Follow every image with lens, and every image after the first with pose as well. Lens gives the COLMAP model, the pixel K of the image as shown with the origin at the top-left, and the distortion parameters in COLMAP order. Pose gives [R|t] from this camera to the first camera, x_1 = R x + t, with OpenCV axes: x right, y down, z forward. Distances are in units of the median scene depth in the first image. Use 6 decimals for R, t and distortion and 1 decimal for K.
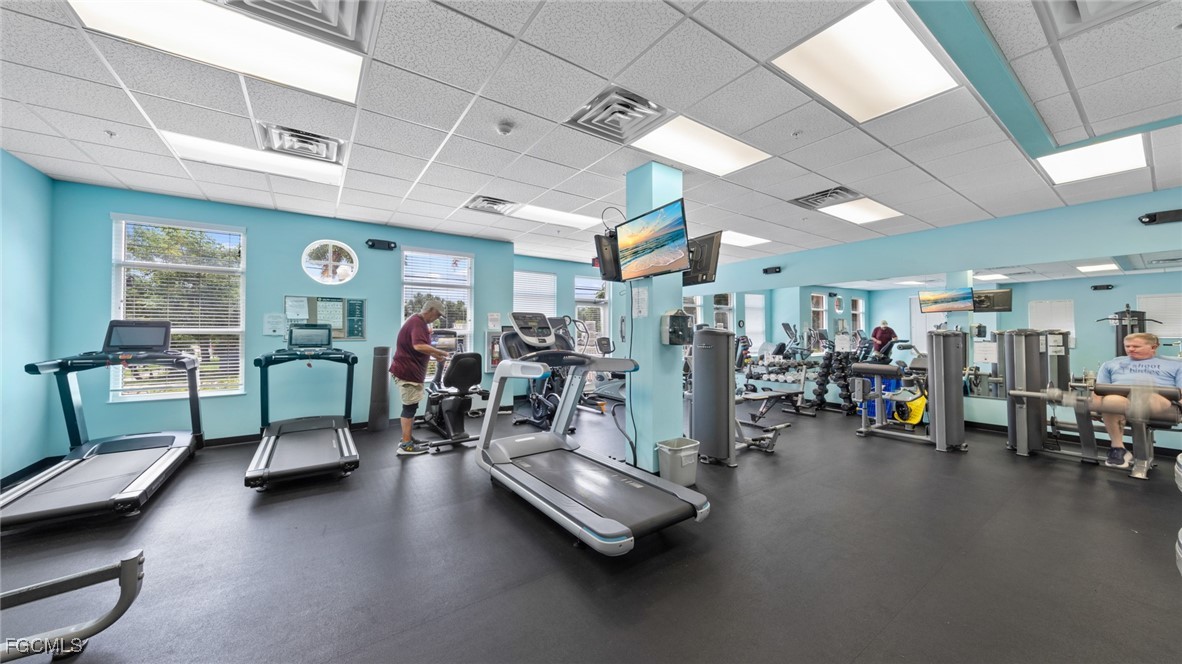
lens RADIAL K [[403.8, 0, 591.0], [0, 403.8, 332.0], [0, 0, 1]] dist [-0.001065, 0.000002]
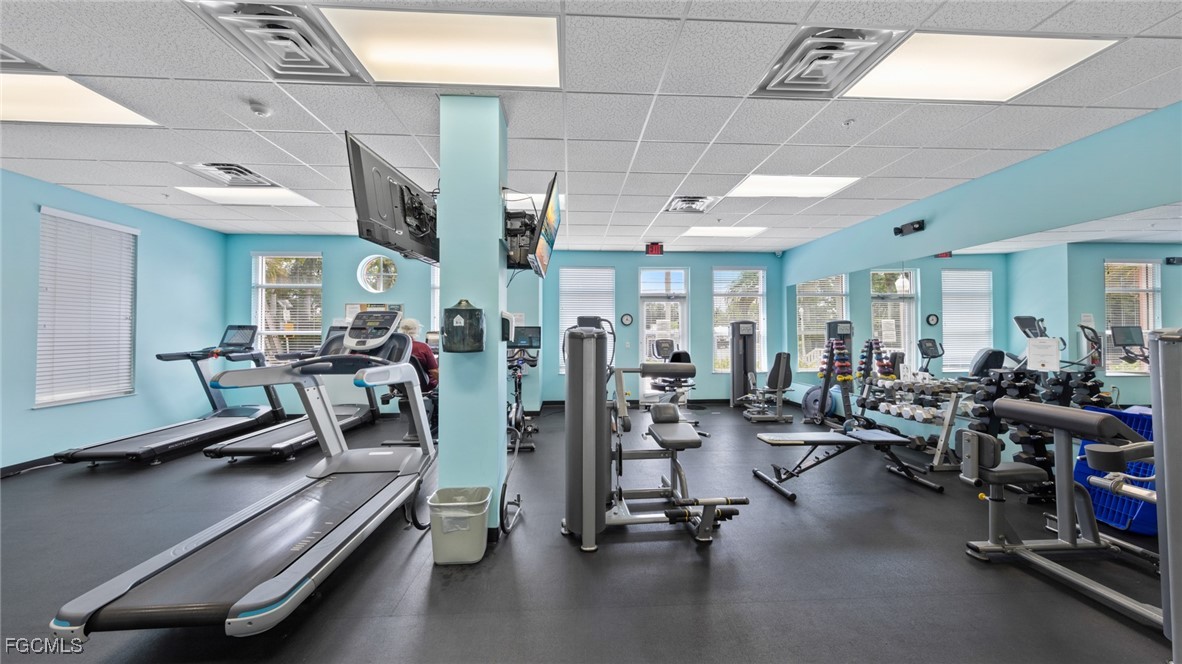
lens RADIAL K [[396.7, 0, 589.2], [0, 396.7, 342.6], [0, 0, 1]] dist [0.000332, -0.000060]
pose [[0.846370, 0.011513, -0.532471, 0.246055], [0.001228, 0.999722, 0.023567, 0.000062], [0.532594, -0.020600, 0.846120, 0.174065]]
